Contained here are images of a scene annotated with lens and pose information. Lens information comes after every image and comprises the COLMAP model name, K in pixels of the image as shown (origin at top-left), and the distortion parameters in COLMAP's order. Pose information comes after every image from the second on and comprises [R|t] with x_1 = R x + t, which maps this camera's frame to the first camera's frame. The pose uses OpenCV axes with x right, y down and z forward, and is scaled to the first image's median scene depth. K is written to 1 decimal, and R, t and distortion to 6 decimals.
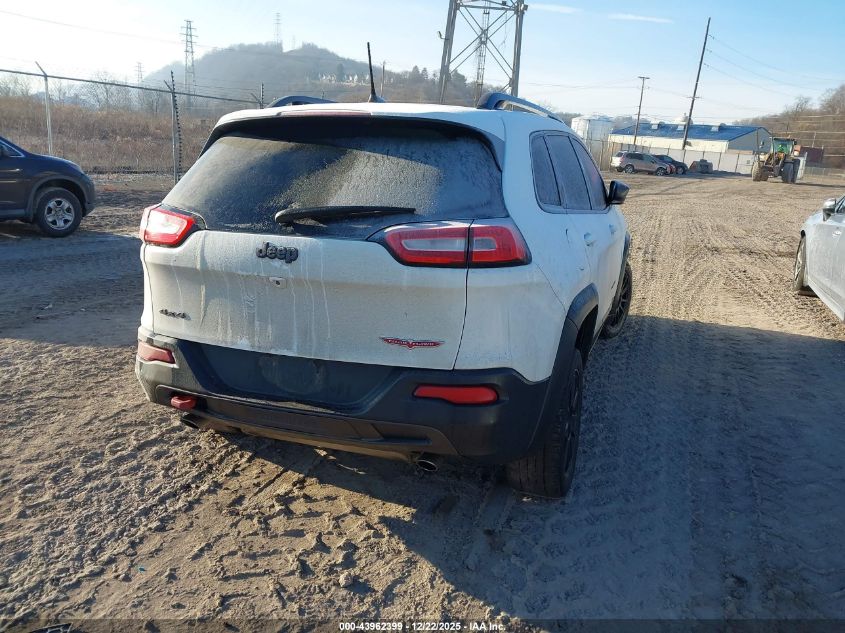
lens RADIAL K [[663.9, 0, 423.6], [0, 663.9, 319.2], [0, 0, 1]] dist [0.006588, 0.004303]
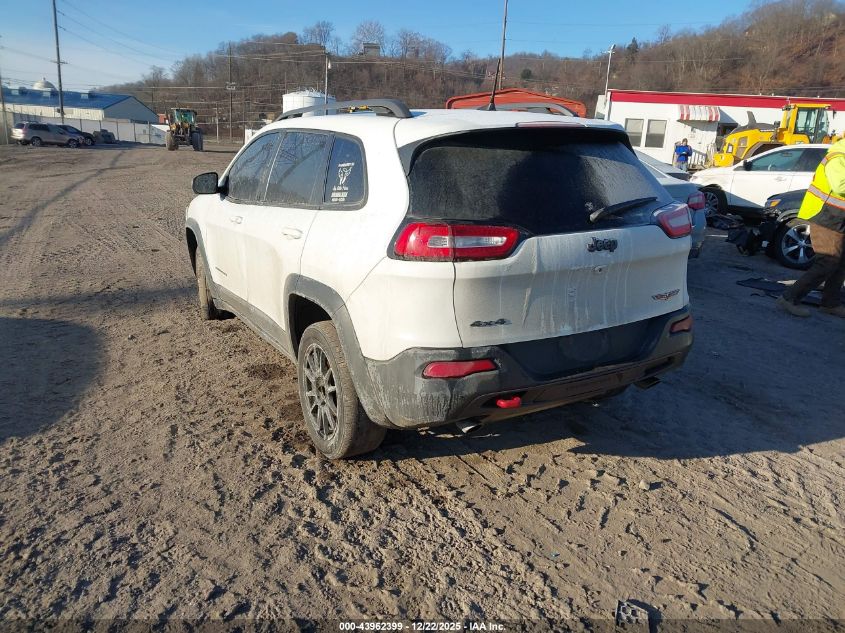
lens RADIAL K [[663.9, 0, 423.5], [0, 663.9, 316.7], [0, 0, 1]] dist [0.006588, 0.004303]
pose [[0.655218, -0.220896, 0.722423, -1.202436], [0.191235, 0.973646, 0.124268, -0.167587], [-0.730835, 0.056730, 0.680193, 0.385433]]
